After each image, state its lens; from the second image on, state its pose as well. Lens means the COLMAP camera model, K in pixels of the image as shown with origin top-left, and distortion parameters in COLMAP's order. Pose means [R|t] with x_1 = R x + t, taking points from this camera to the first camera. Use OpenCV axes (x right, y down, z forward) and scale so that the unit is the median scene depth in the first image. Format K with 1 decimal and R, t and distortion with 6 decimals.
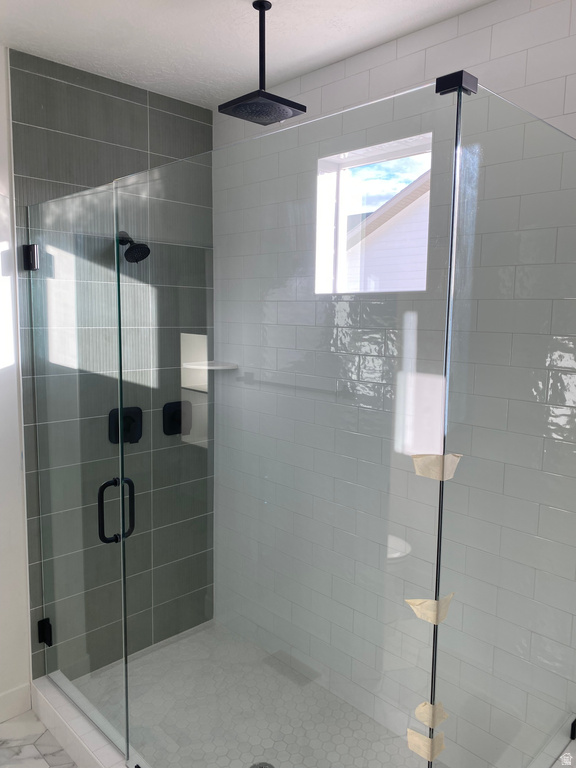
lens RADIAL K [[580.8, 0, 289.0], [0, 580.8, 384.8], [0, 0, 1]] dist [-0.002332, -0.002916]
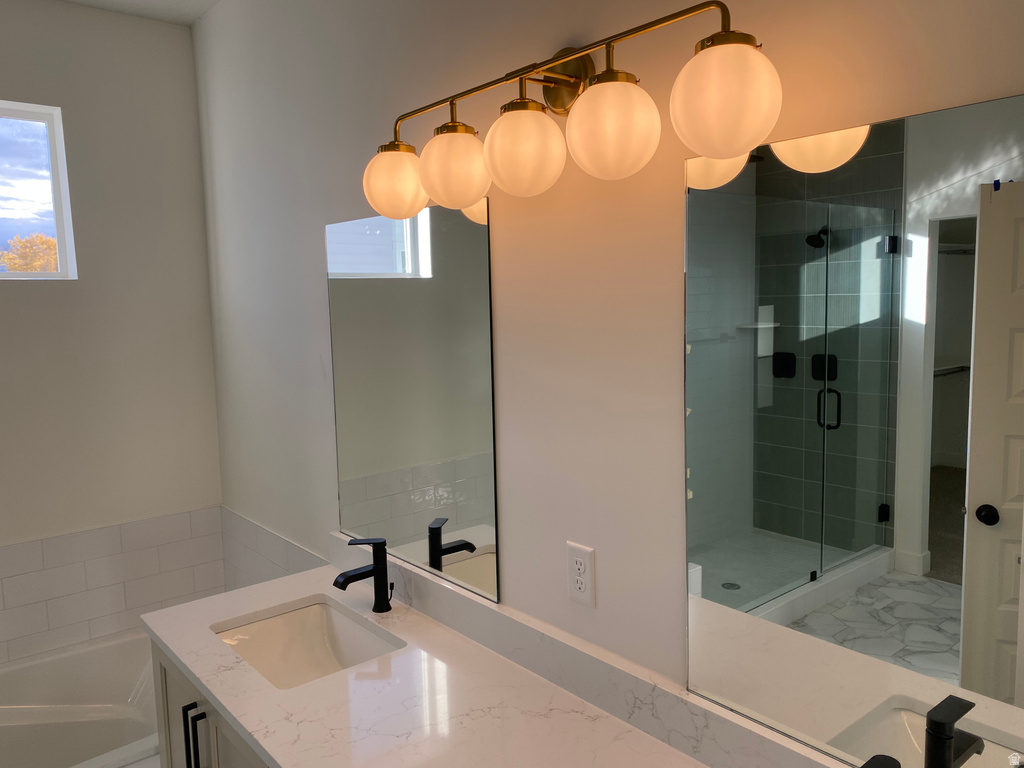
lens RADIAL K [[774.4, 0, 512.8], [0, 774.4, 384.8], [0, 0, 1]] dist [-0.002332, -0.002916]
pose [[0.646556, 0.053004, -0.761023, 0.367757], [-0.046662, 0.998463, 0.029898, 0.100945], [0.761438, 0.016180, 0.648036, -0.840859]]
